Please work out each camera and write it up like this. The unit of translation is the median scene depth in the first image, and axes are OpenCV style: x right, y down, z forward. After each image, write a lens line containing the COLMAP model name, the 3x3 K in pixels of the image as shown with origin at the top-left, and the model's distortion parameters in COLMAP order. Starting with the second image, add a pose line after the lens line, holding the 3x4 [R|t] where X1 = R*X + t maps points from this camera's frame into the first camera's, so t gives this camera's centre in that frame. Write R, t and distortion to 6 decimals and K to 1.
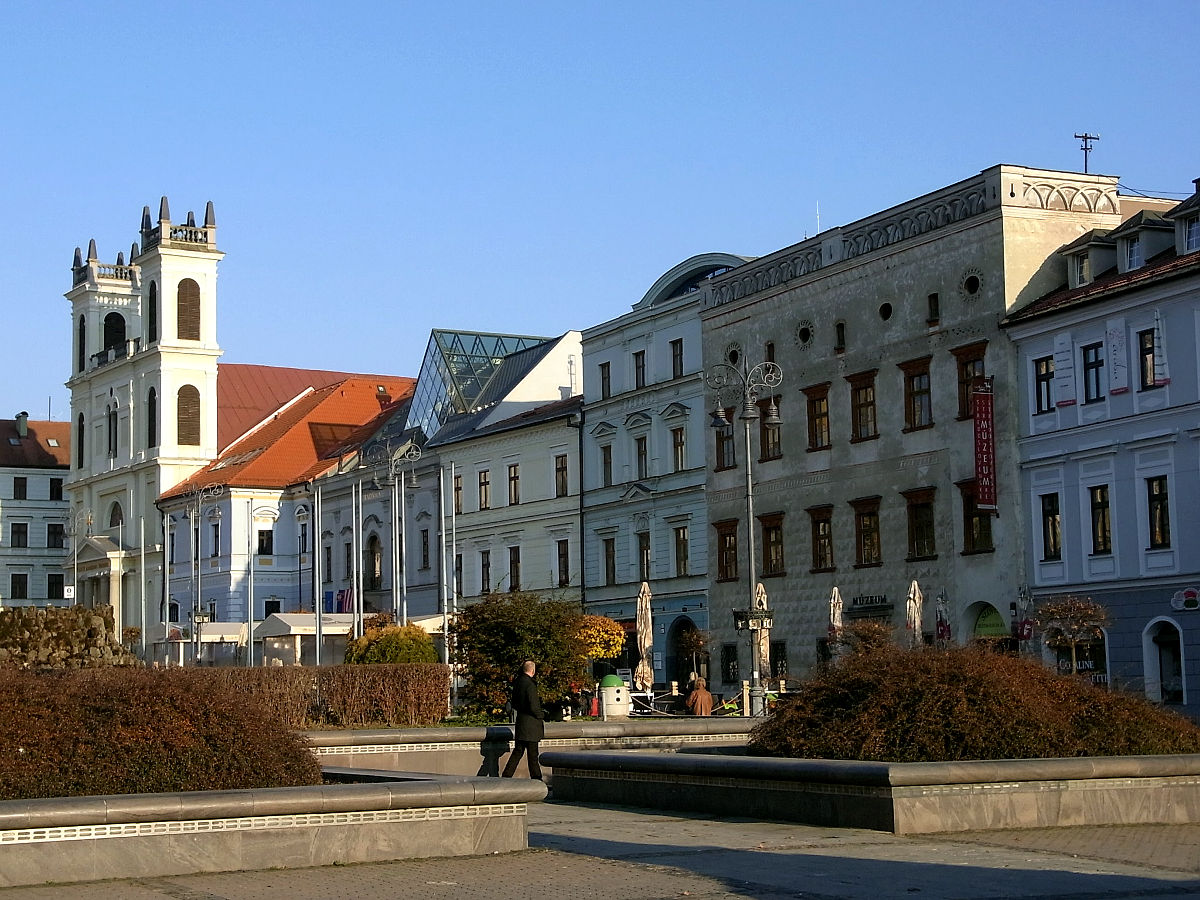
lens RADIAL K [[2078.2, 0, 602.0], [0, 2078.2, 454.4], [0, 0, 1]] dist [0.103672, 0.000000]
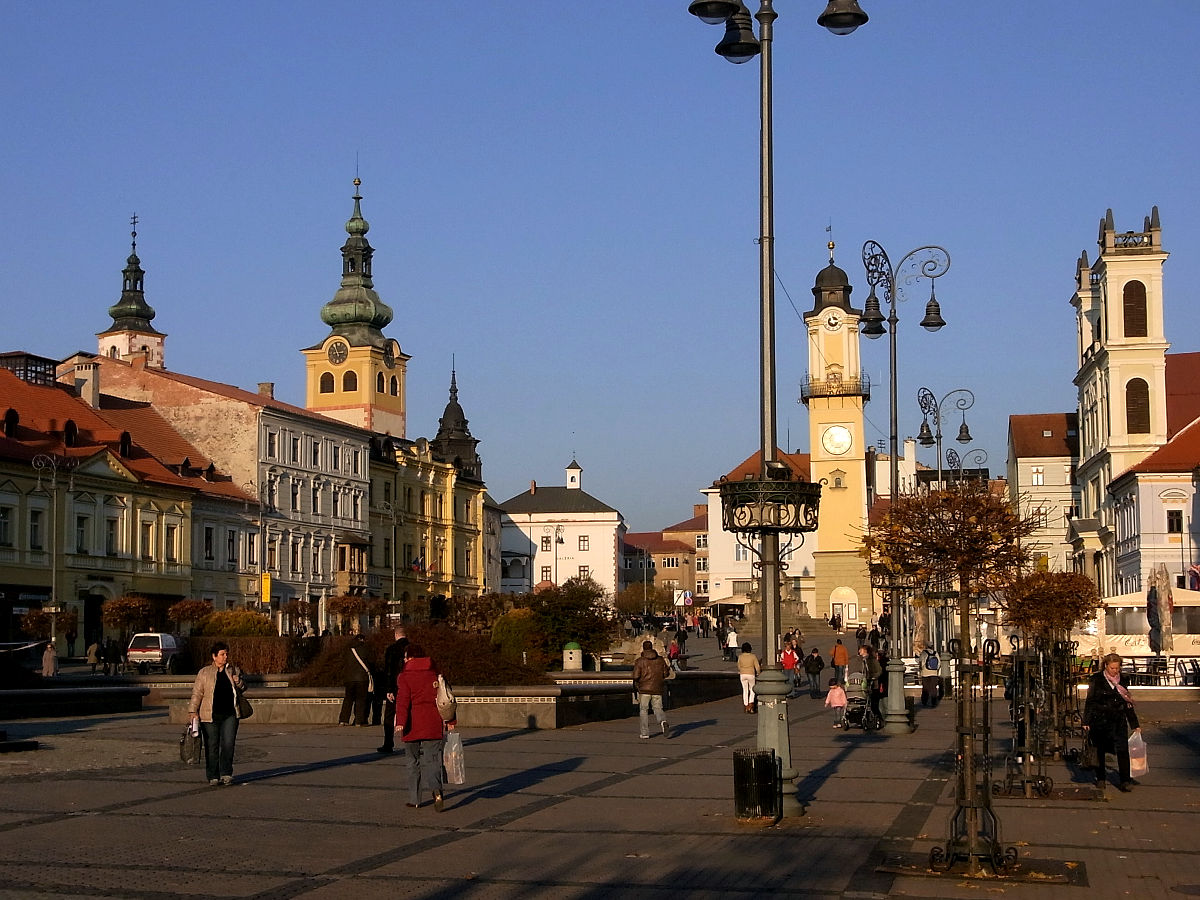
lens RADIAL K [[2097.3, 0, 600.6], [0, 2097.3, 452.8], [0, 0, 1]] dist [0.048439, 0.000000]
pose [[0.784854, -0.052841, -0.617424, 0.256835], [0.061962, 0.998056, -0.006651, -0.004396], [0.616576, -0.033037, 0.786602, -0.040697]]
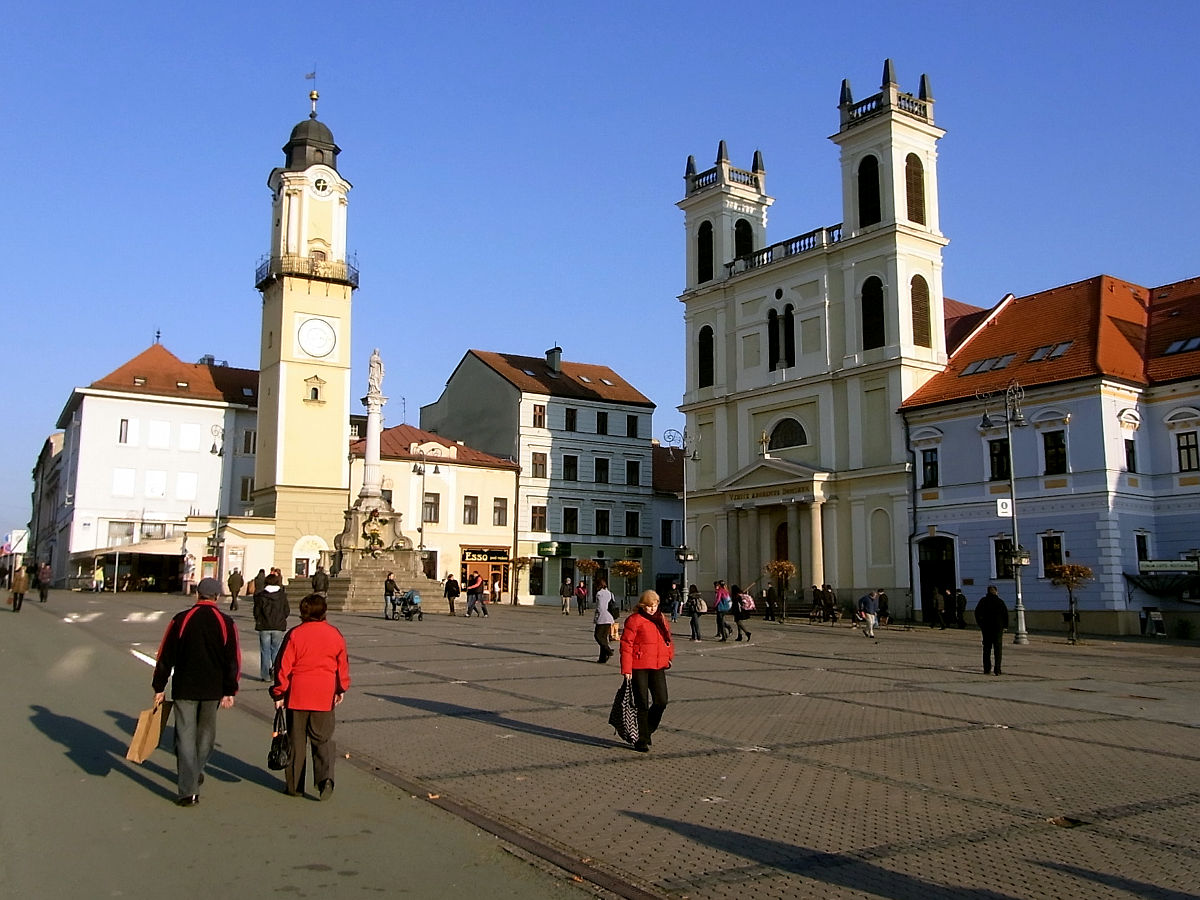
lens RADIAL K [[983.5, 0, 593.3], [0, 983.5, 450.8], [0, 0, 1]] dist [-0.068067, 0.019375]
pose [[0.992070, 0.033786, 0.121061, -0.368937], [-0.028847, 0.998687, -0.042323, 0.056674], [-0.122332, 0.038495, 0.991742, 0.626287]]
